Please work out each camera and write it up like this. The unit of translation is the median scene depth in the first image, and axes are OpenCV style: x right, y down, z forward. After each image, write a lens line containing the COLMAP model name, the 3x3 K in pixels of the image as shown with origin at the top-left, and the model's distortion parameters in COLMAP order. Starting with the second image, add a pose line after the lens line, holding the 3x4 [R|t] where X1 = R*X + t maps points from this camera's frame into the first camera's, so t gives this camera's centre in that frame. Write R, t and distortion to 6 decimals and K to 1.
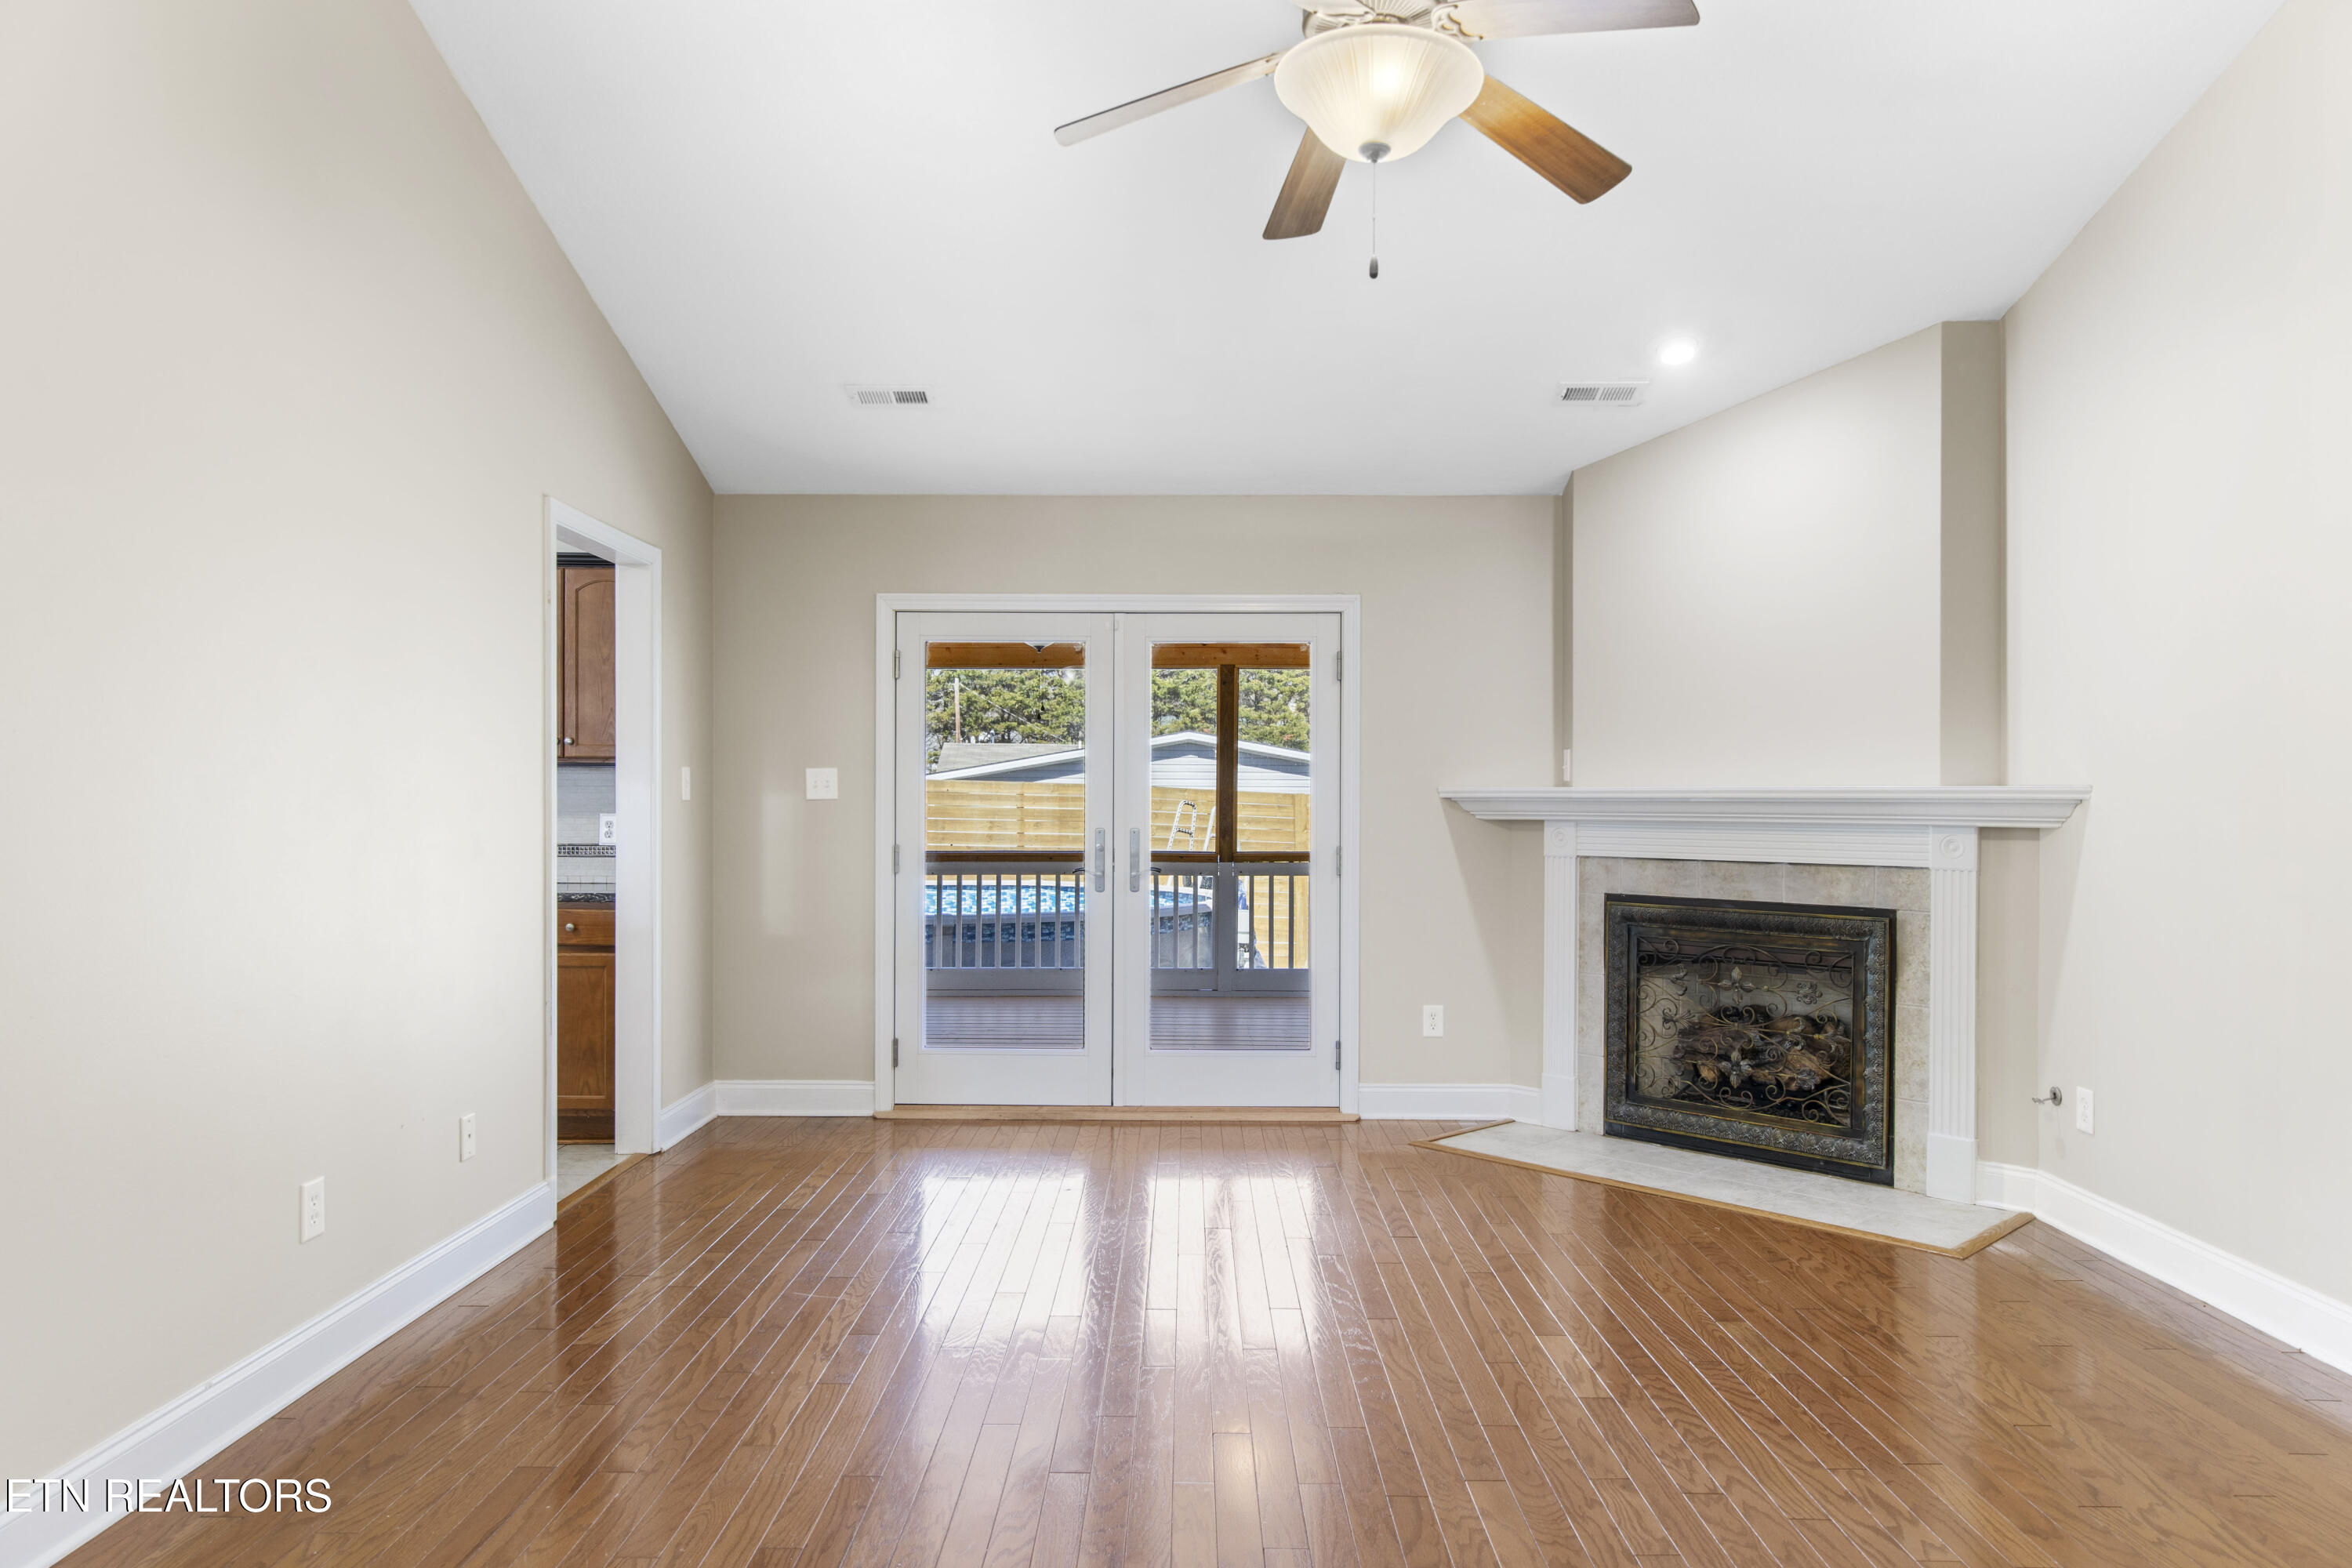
lens RADIAL K [[1534.1, 0, 1171.6], [0, 1534.1, 808.8], [0, 0, 1]] dist [0.004669, 0.001404]
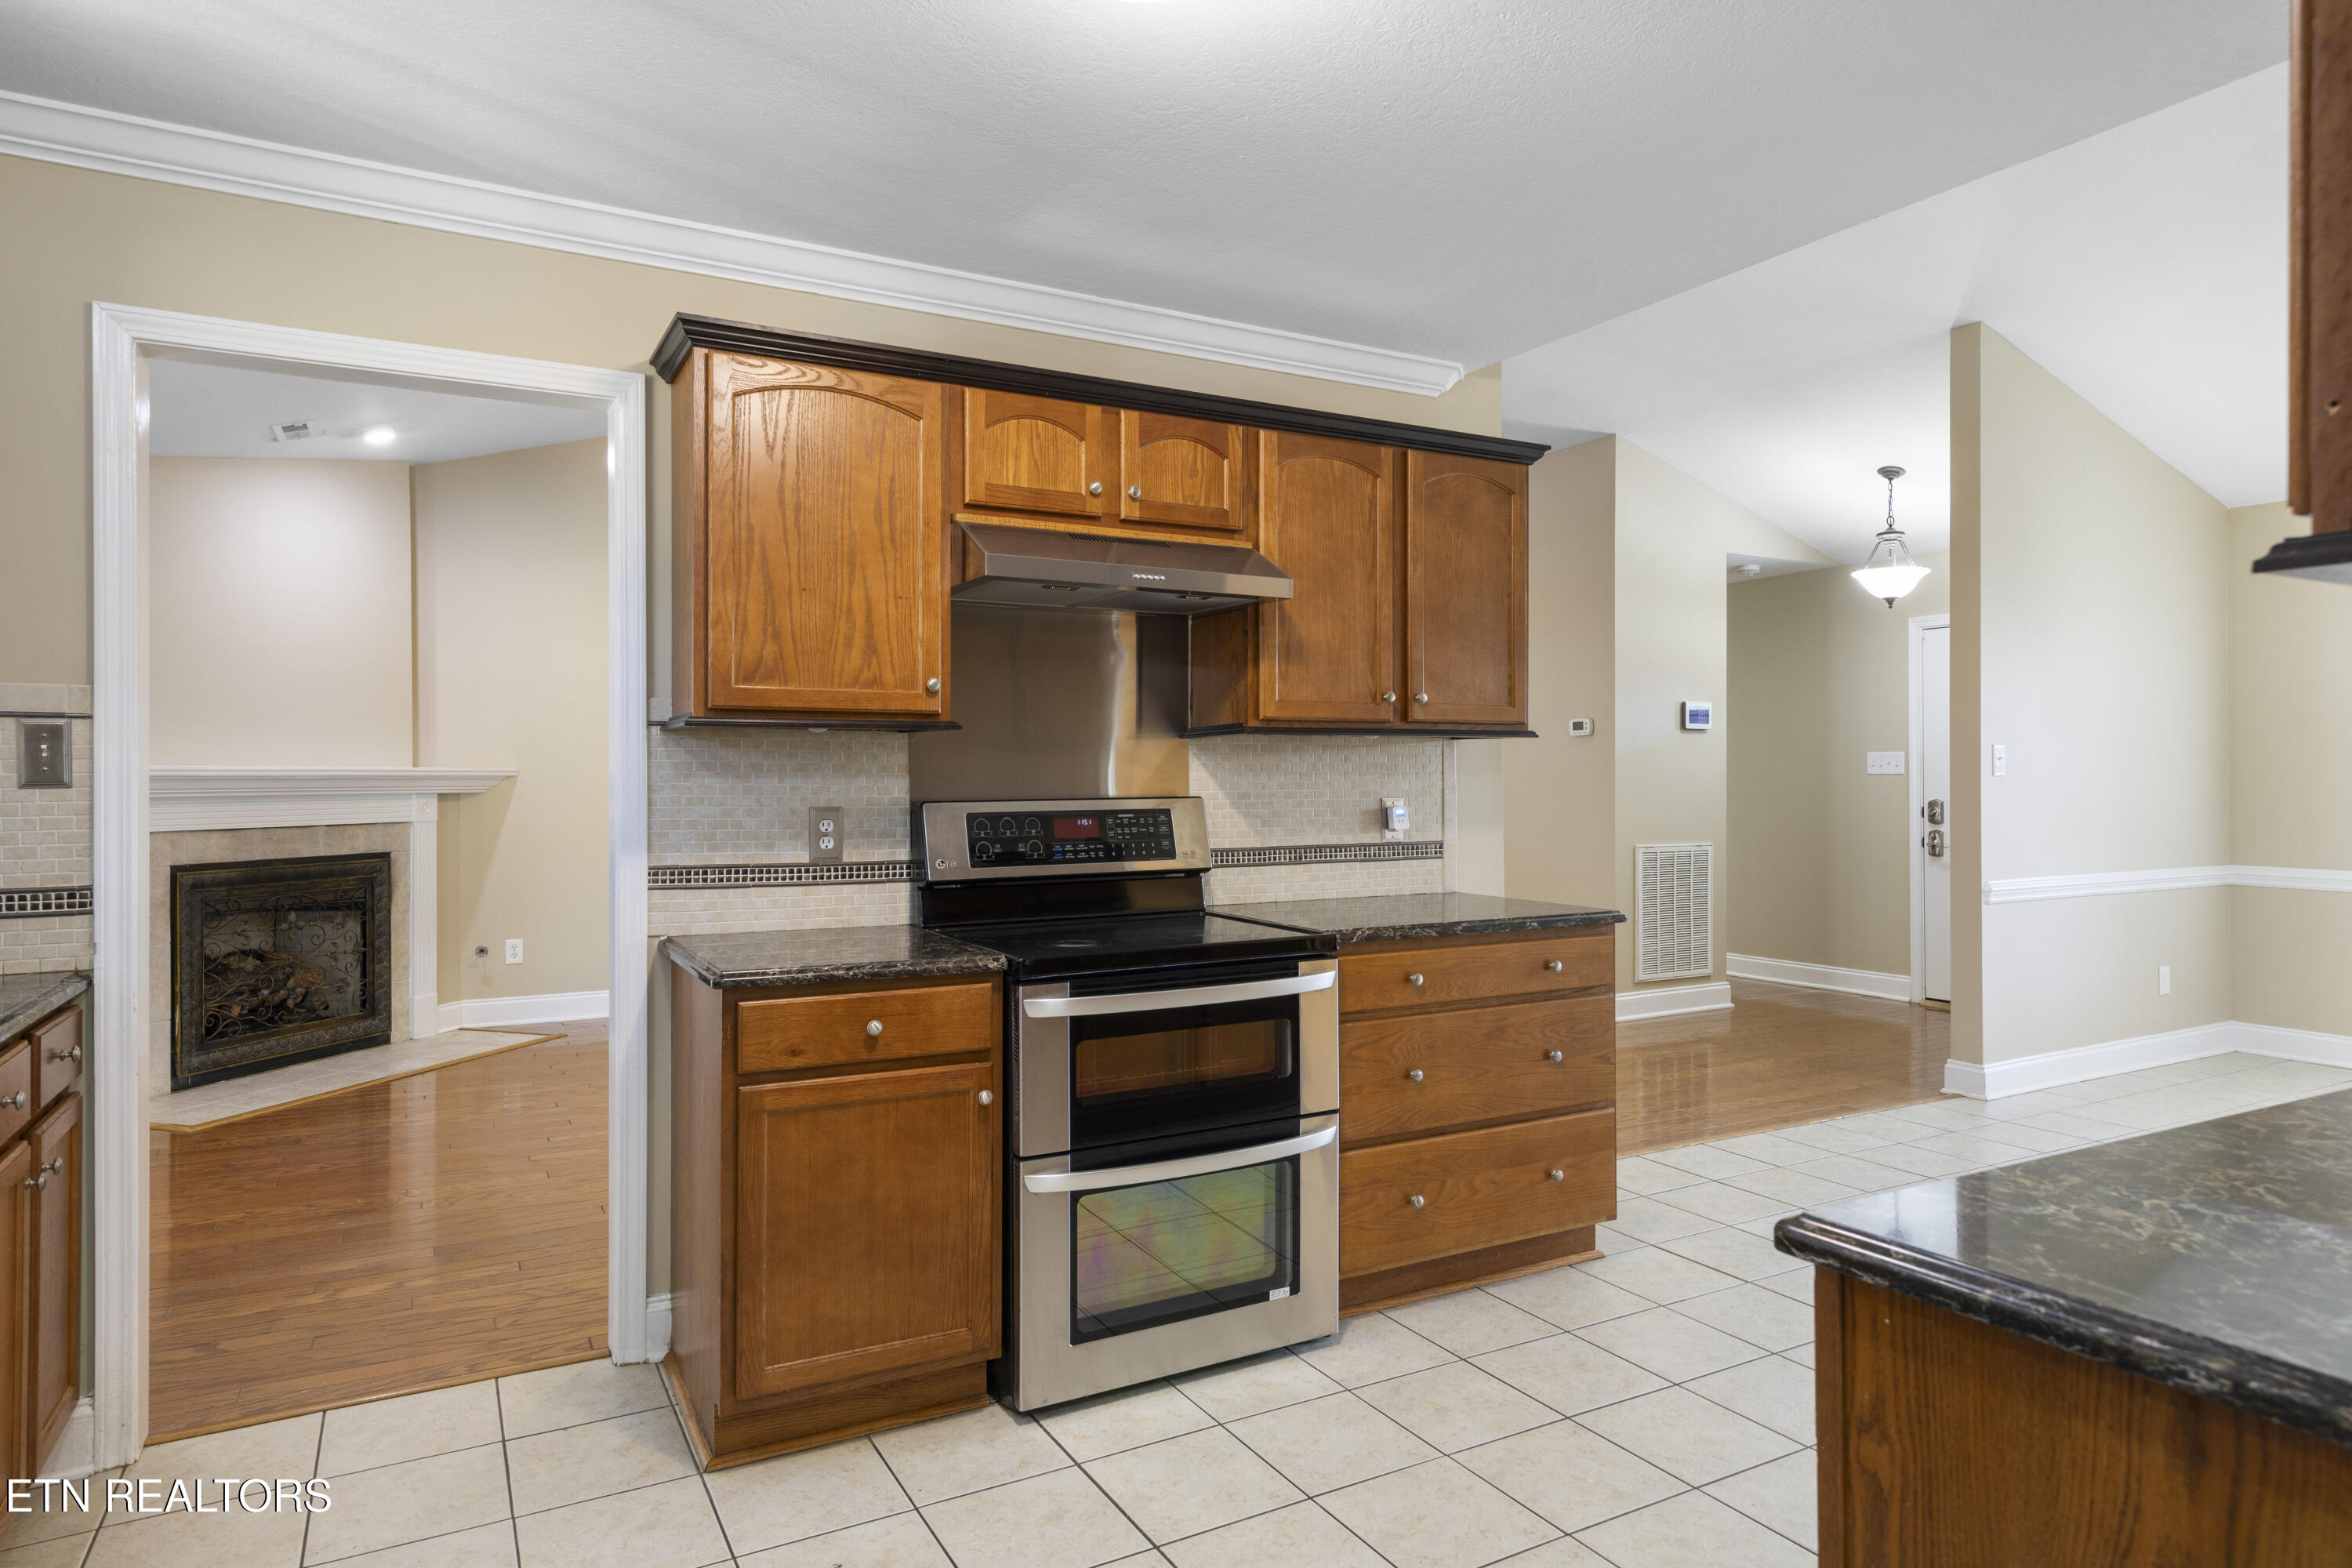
lens RADIAL K [[1363.0, 0, 1165.9], [0, 1363.0, 774.3], [0, 0, 1]] dist [0.005877, 0.002452]
pose [[-0.489444, -0.002428, 0.872031, -0.885368], [0.006833, 0.999955, 0.006619, -0.010012], [-0.872008, 0.009198, -0.489405, 0.863437]]
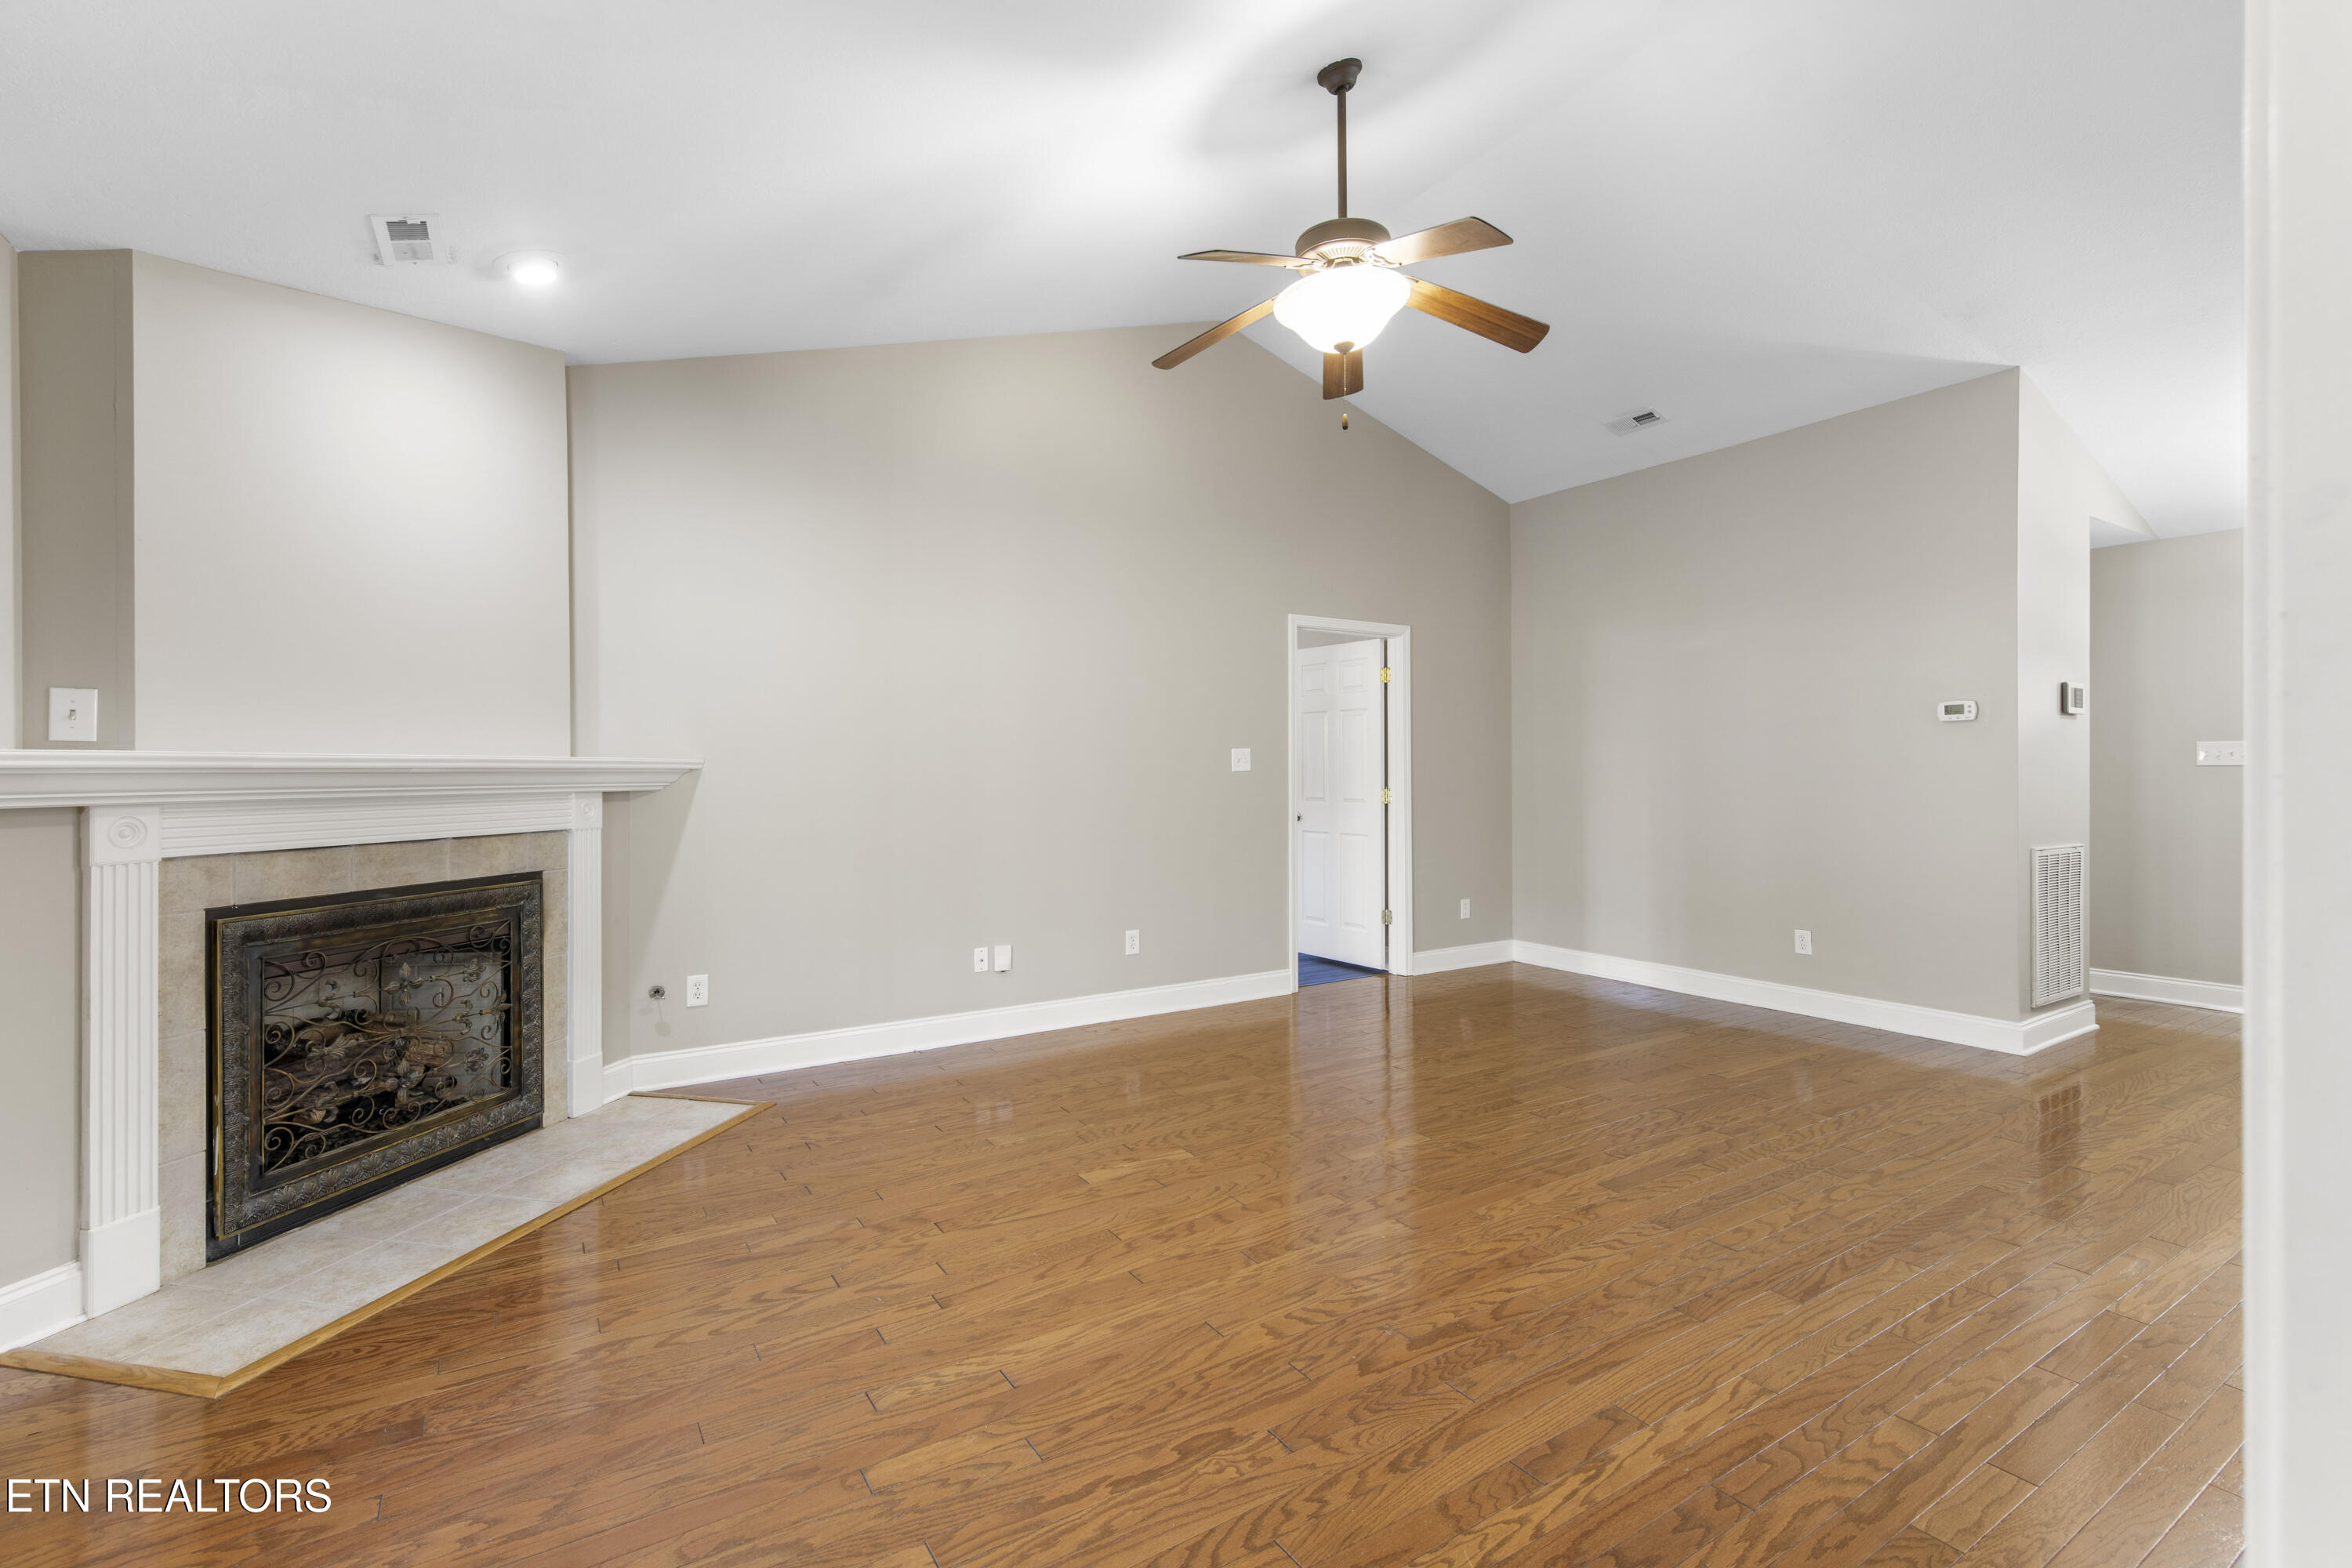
lens RADIAL K [[1041.0, 0, 1166.7], [0, 1041.0, 770.2], [0, 0, 1]] dist [0.007225, -0.000647]
pose [[-0.542594, -0.002254, 0.839992, -0.337472], [0.007593, 0.999942, 0.007588, -0.006706], [-0.839961, 0.010495, -0.542546, 0.895407]]
